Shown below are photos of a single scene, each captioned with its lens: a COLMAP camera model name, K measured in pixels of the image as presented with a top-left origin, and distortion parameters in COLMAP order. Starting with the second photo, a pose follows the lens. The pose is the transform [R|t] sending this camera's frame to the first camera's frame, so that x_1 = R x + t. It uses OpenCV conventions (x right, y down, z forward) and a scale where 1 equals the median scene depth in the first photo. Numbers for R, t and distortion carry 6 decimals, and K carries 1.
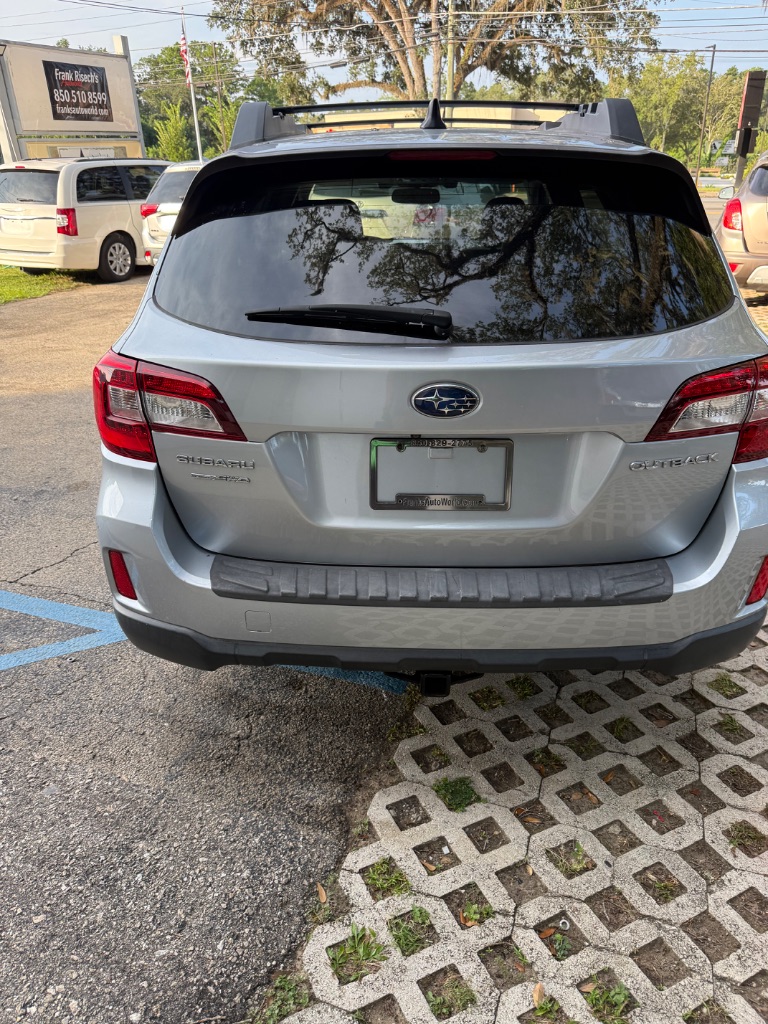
lens RADIAL K [[722.9, 0, 386.0], [0, 722.9, 514.9], [0, 0, 1]] dist [0.008096, -0.014473]
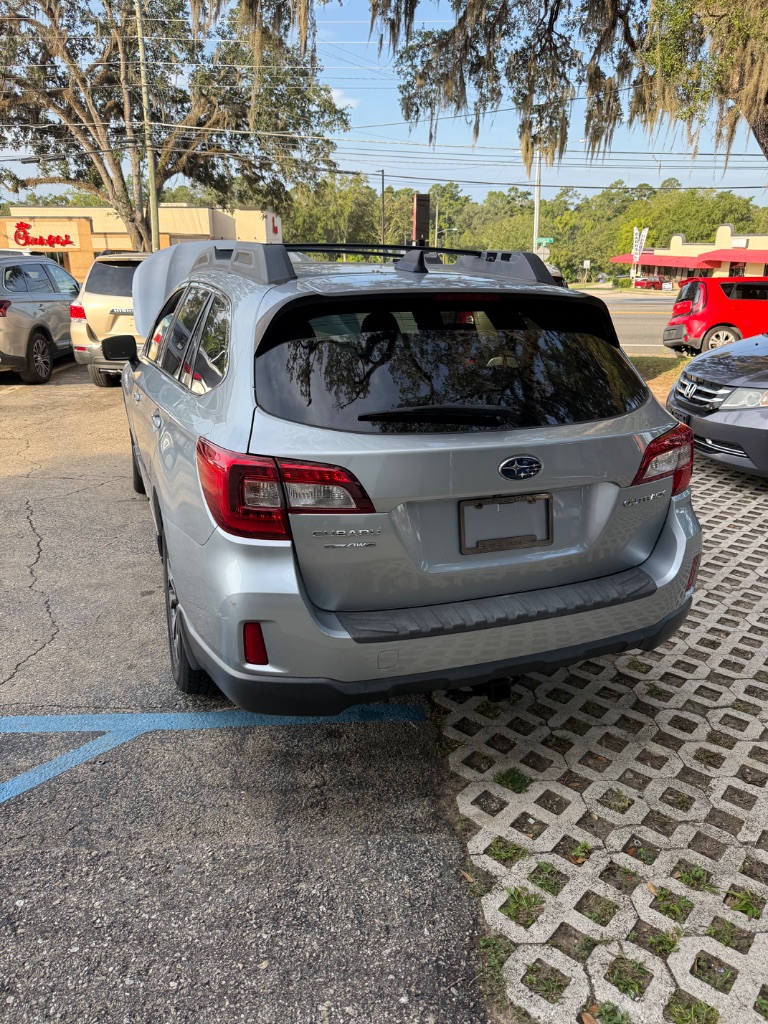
lens RADIAL K [[722.9, 0, 386.0], [0, 722.9, 514.9], [0, 0, 1]] dist [0.008096, -0.014473]
pose [[0.921141, -0.102458, 0.375502, -0.489594], [0.144361, 0.985856, -0.085132, 0.007692], [-0.361468, 0.132627, 0.922903, -0.121698]]
